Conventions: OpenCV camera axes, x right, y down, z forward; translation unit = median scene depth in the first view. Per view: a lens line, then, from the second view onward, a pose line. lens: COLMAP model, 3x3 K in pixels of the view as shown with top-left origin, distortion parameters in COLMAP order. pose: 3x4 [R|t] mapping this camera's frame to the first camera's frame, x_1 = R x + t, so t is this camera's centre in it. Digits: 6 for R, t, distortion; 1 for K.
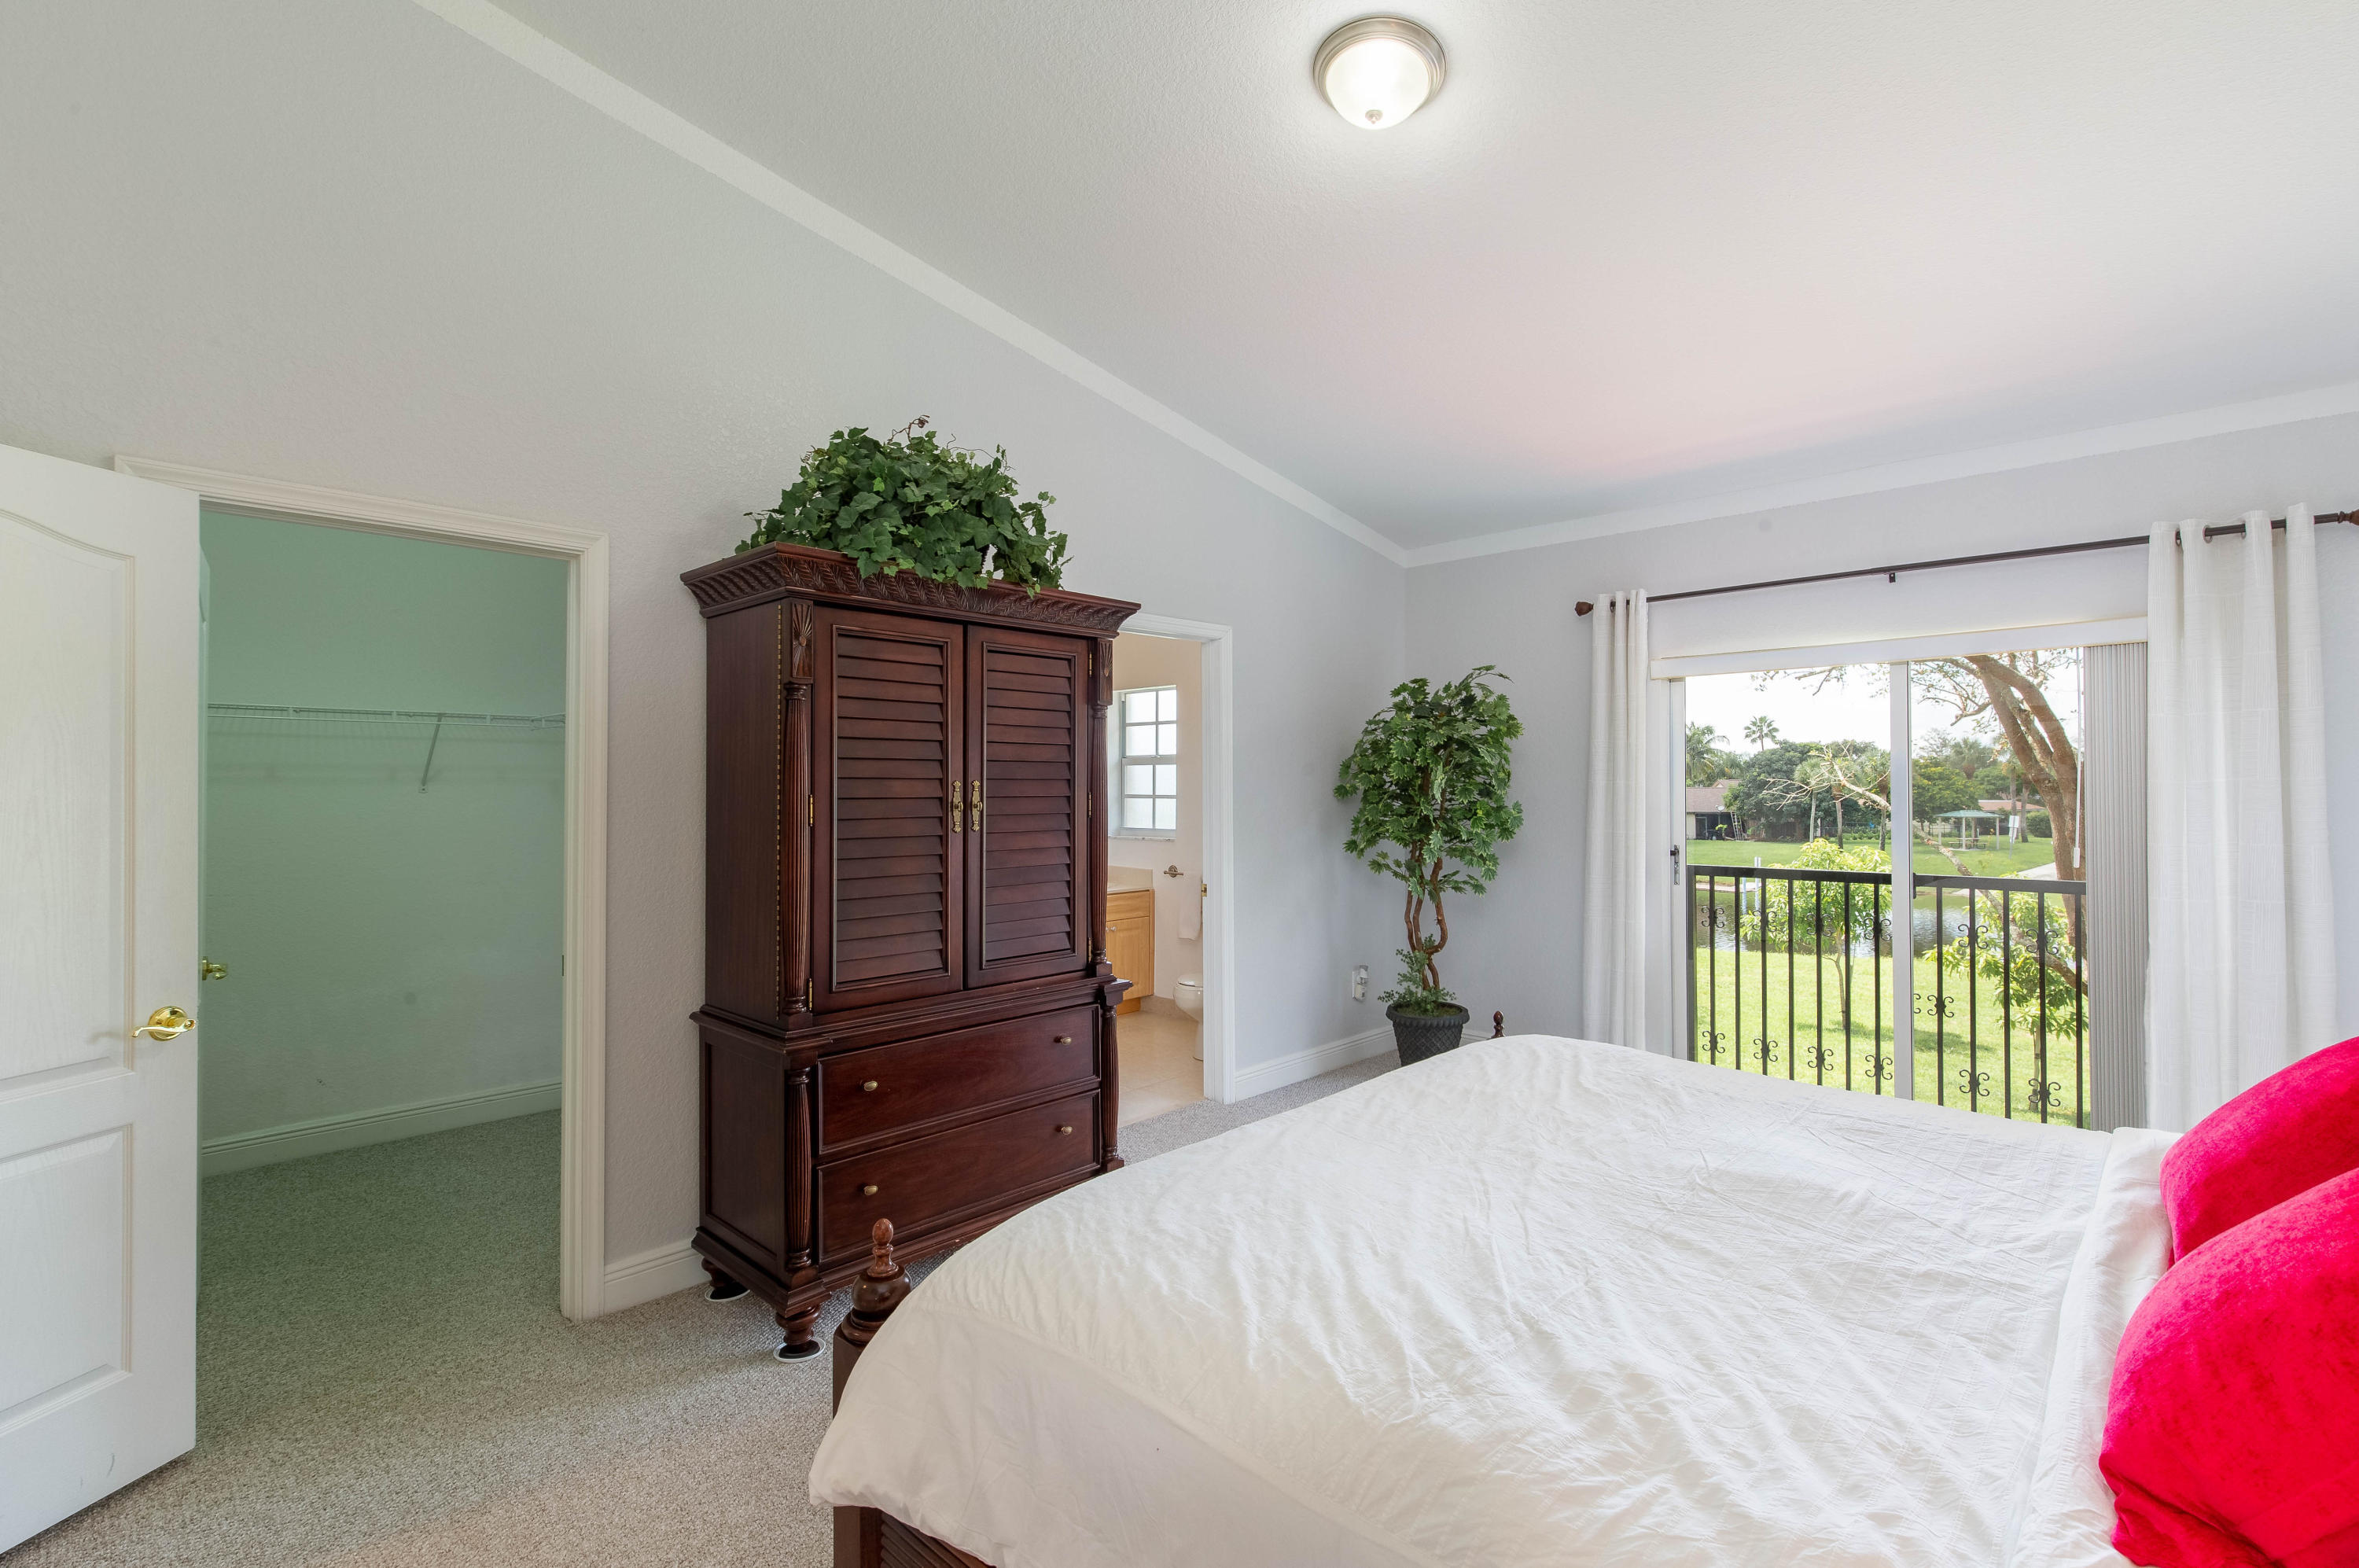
lens RADIAL K [[1058.9, 0, 1190.7], [0, 1058.9, 768.7], [0, 0, 1]] dist [0.001702, -0.000115]
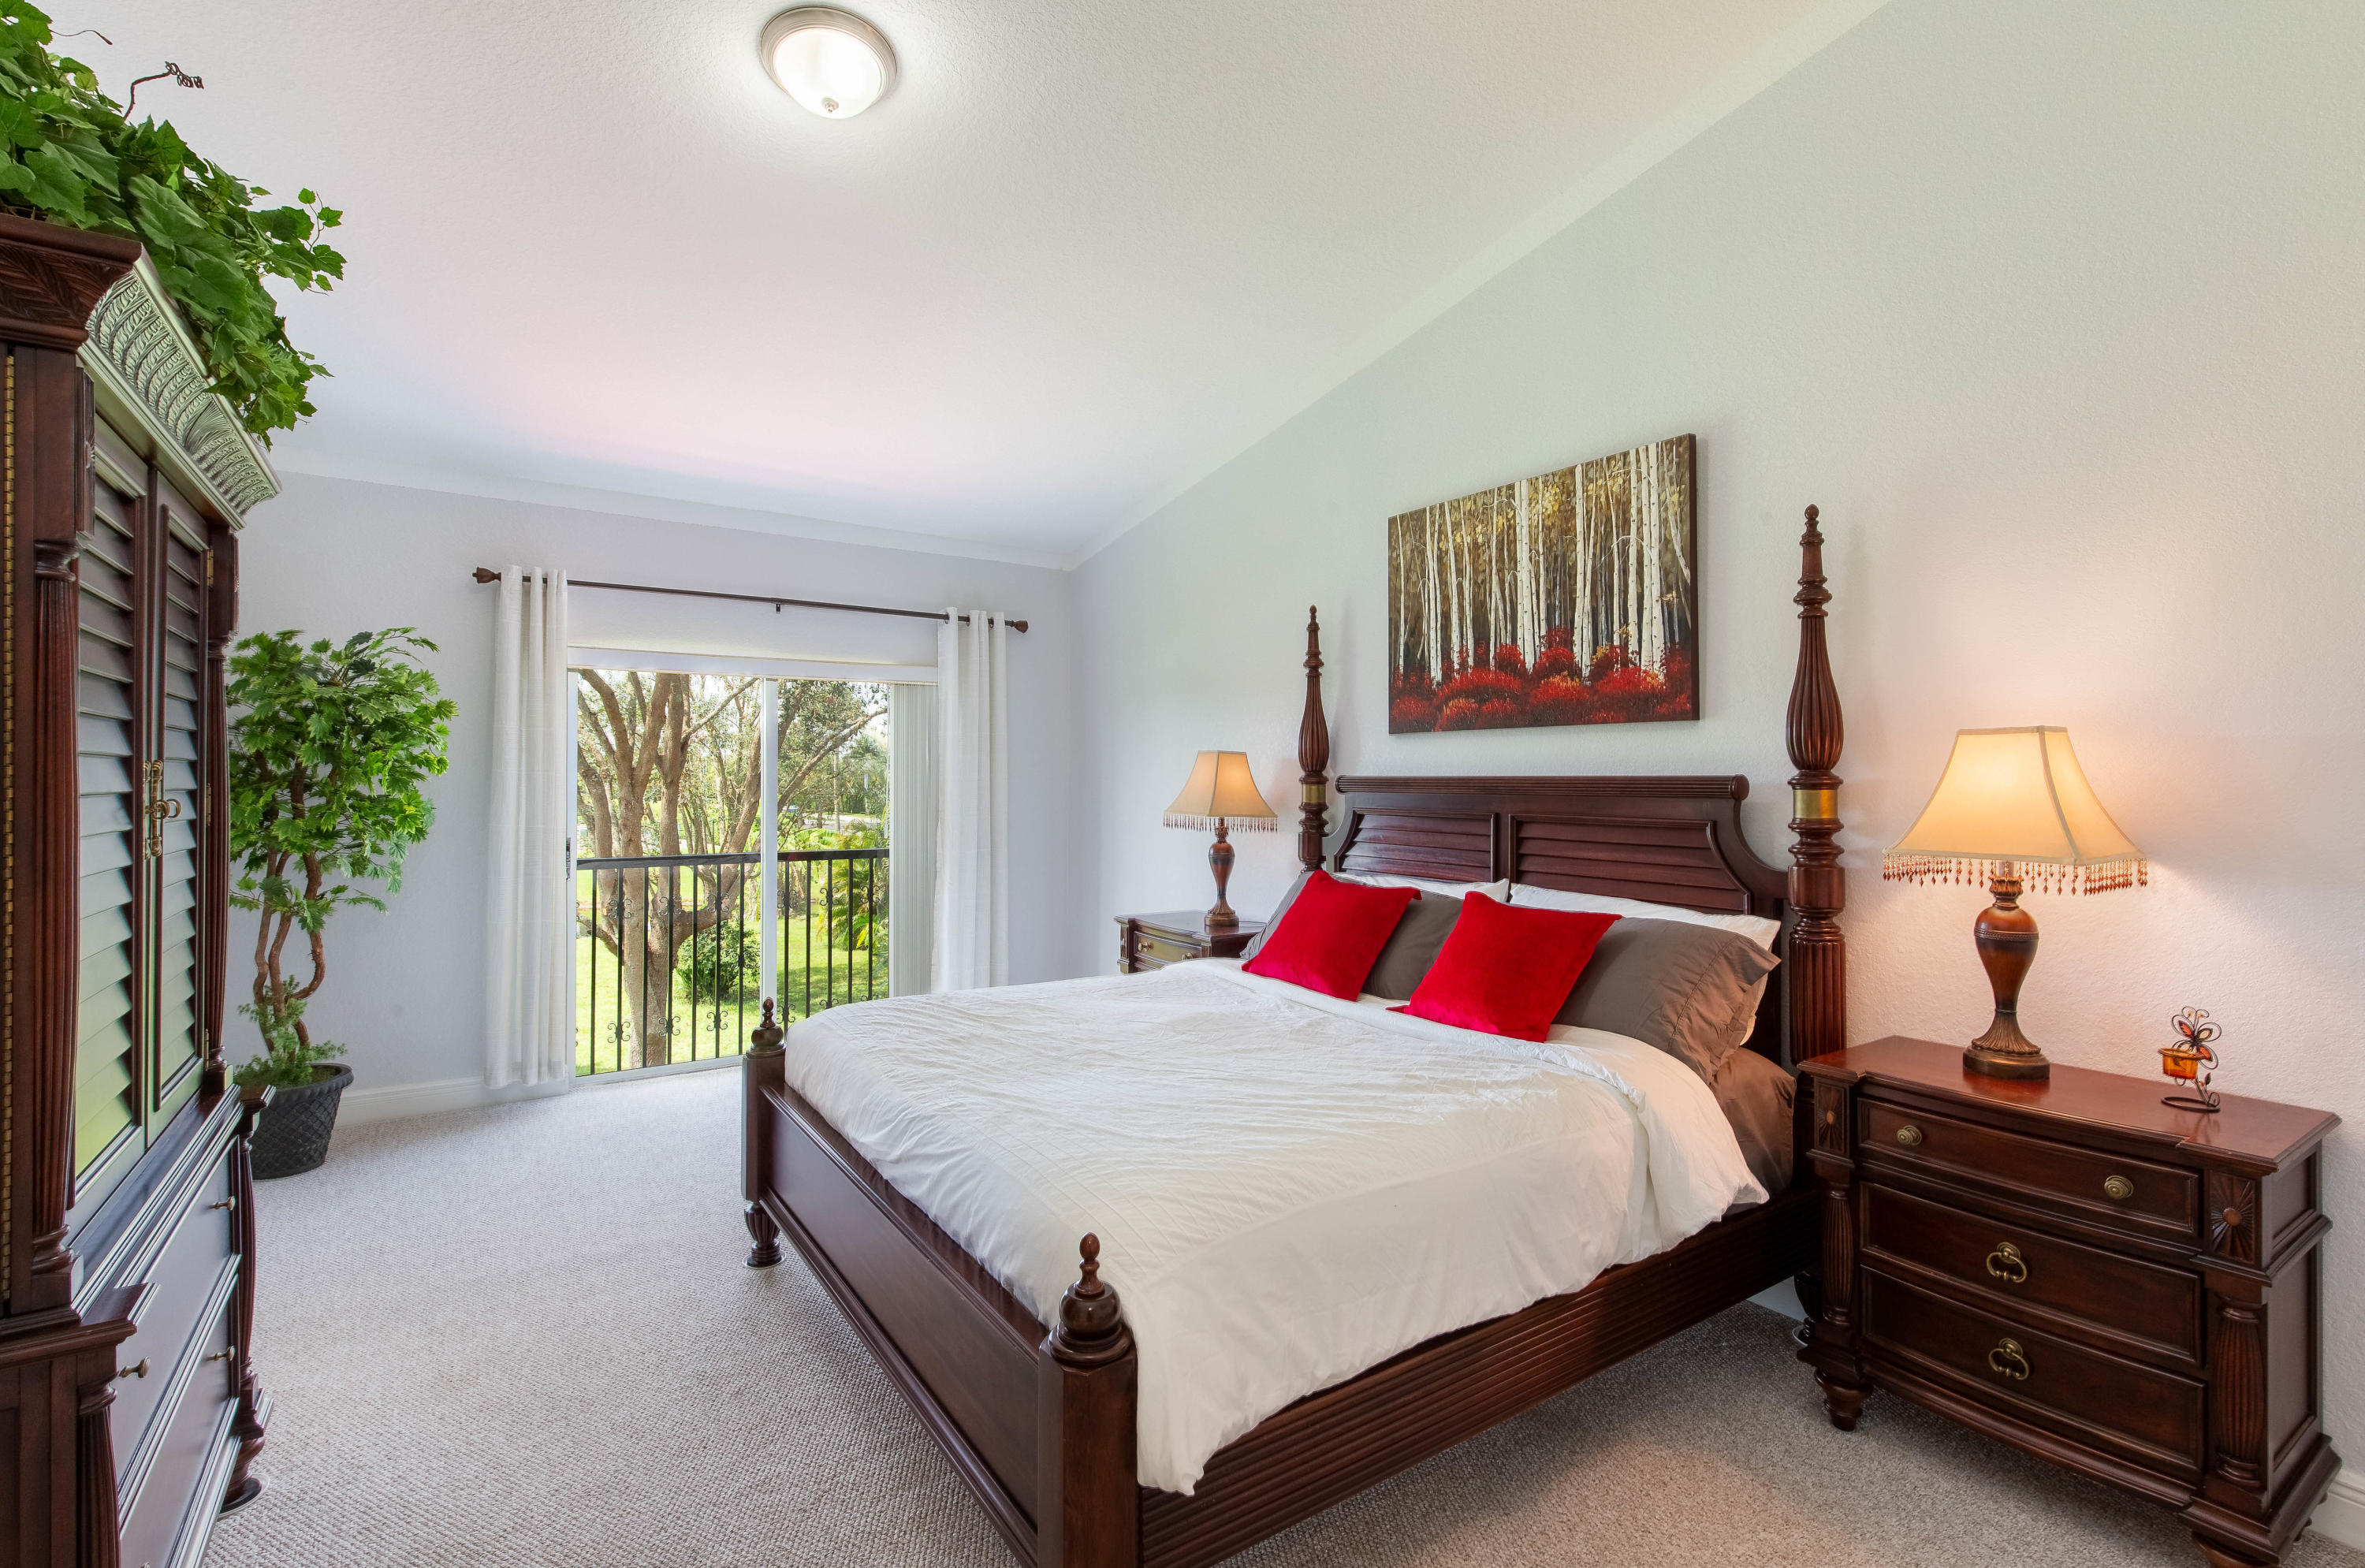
lens RADIAL K [[1085.0, 0, 1182.5], [0, 1085.0, 784.0], [0, 0, 1]] dist [0.001099, -0.000048]
pose [[0.214298, 0.004858, 0.976756, -0.502451], [-0.017172, 0.999852, -0.001205, 0.016701], [-0.976617, -0.016515, 0.214350, 0.310525]]
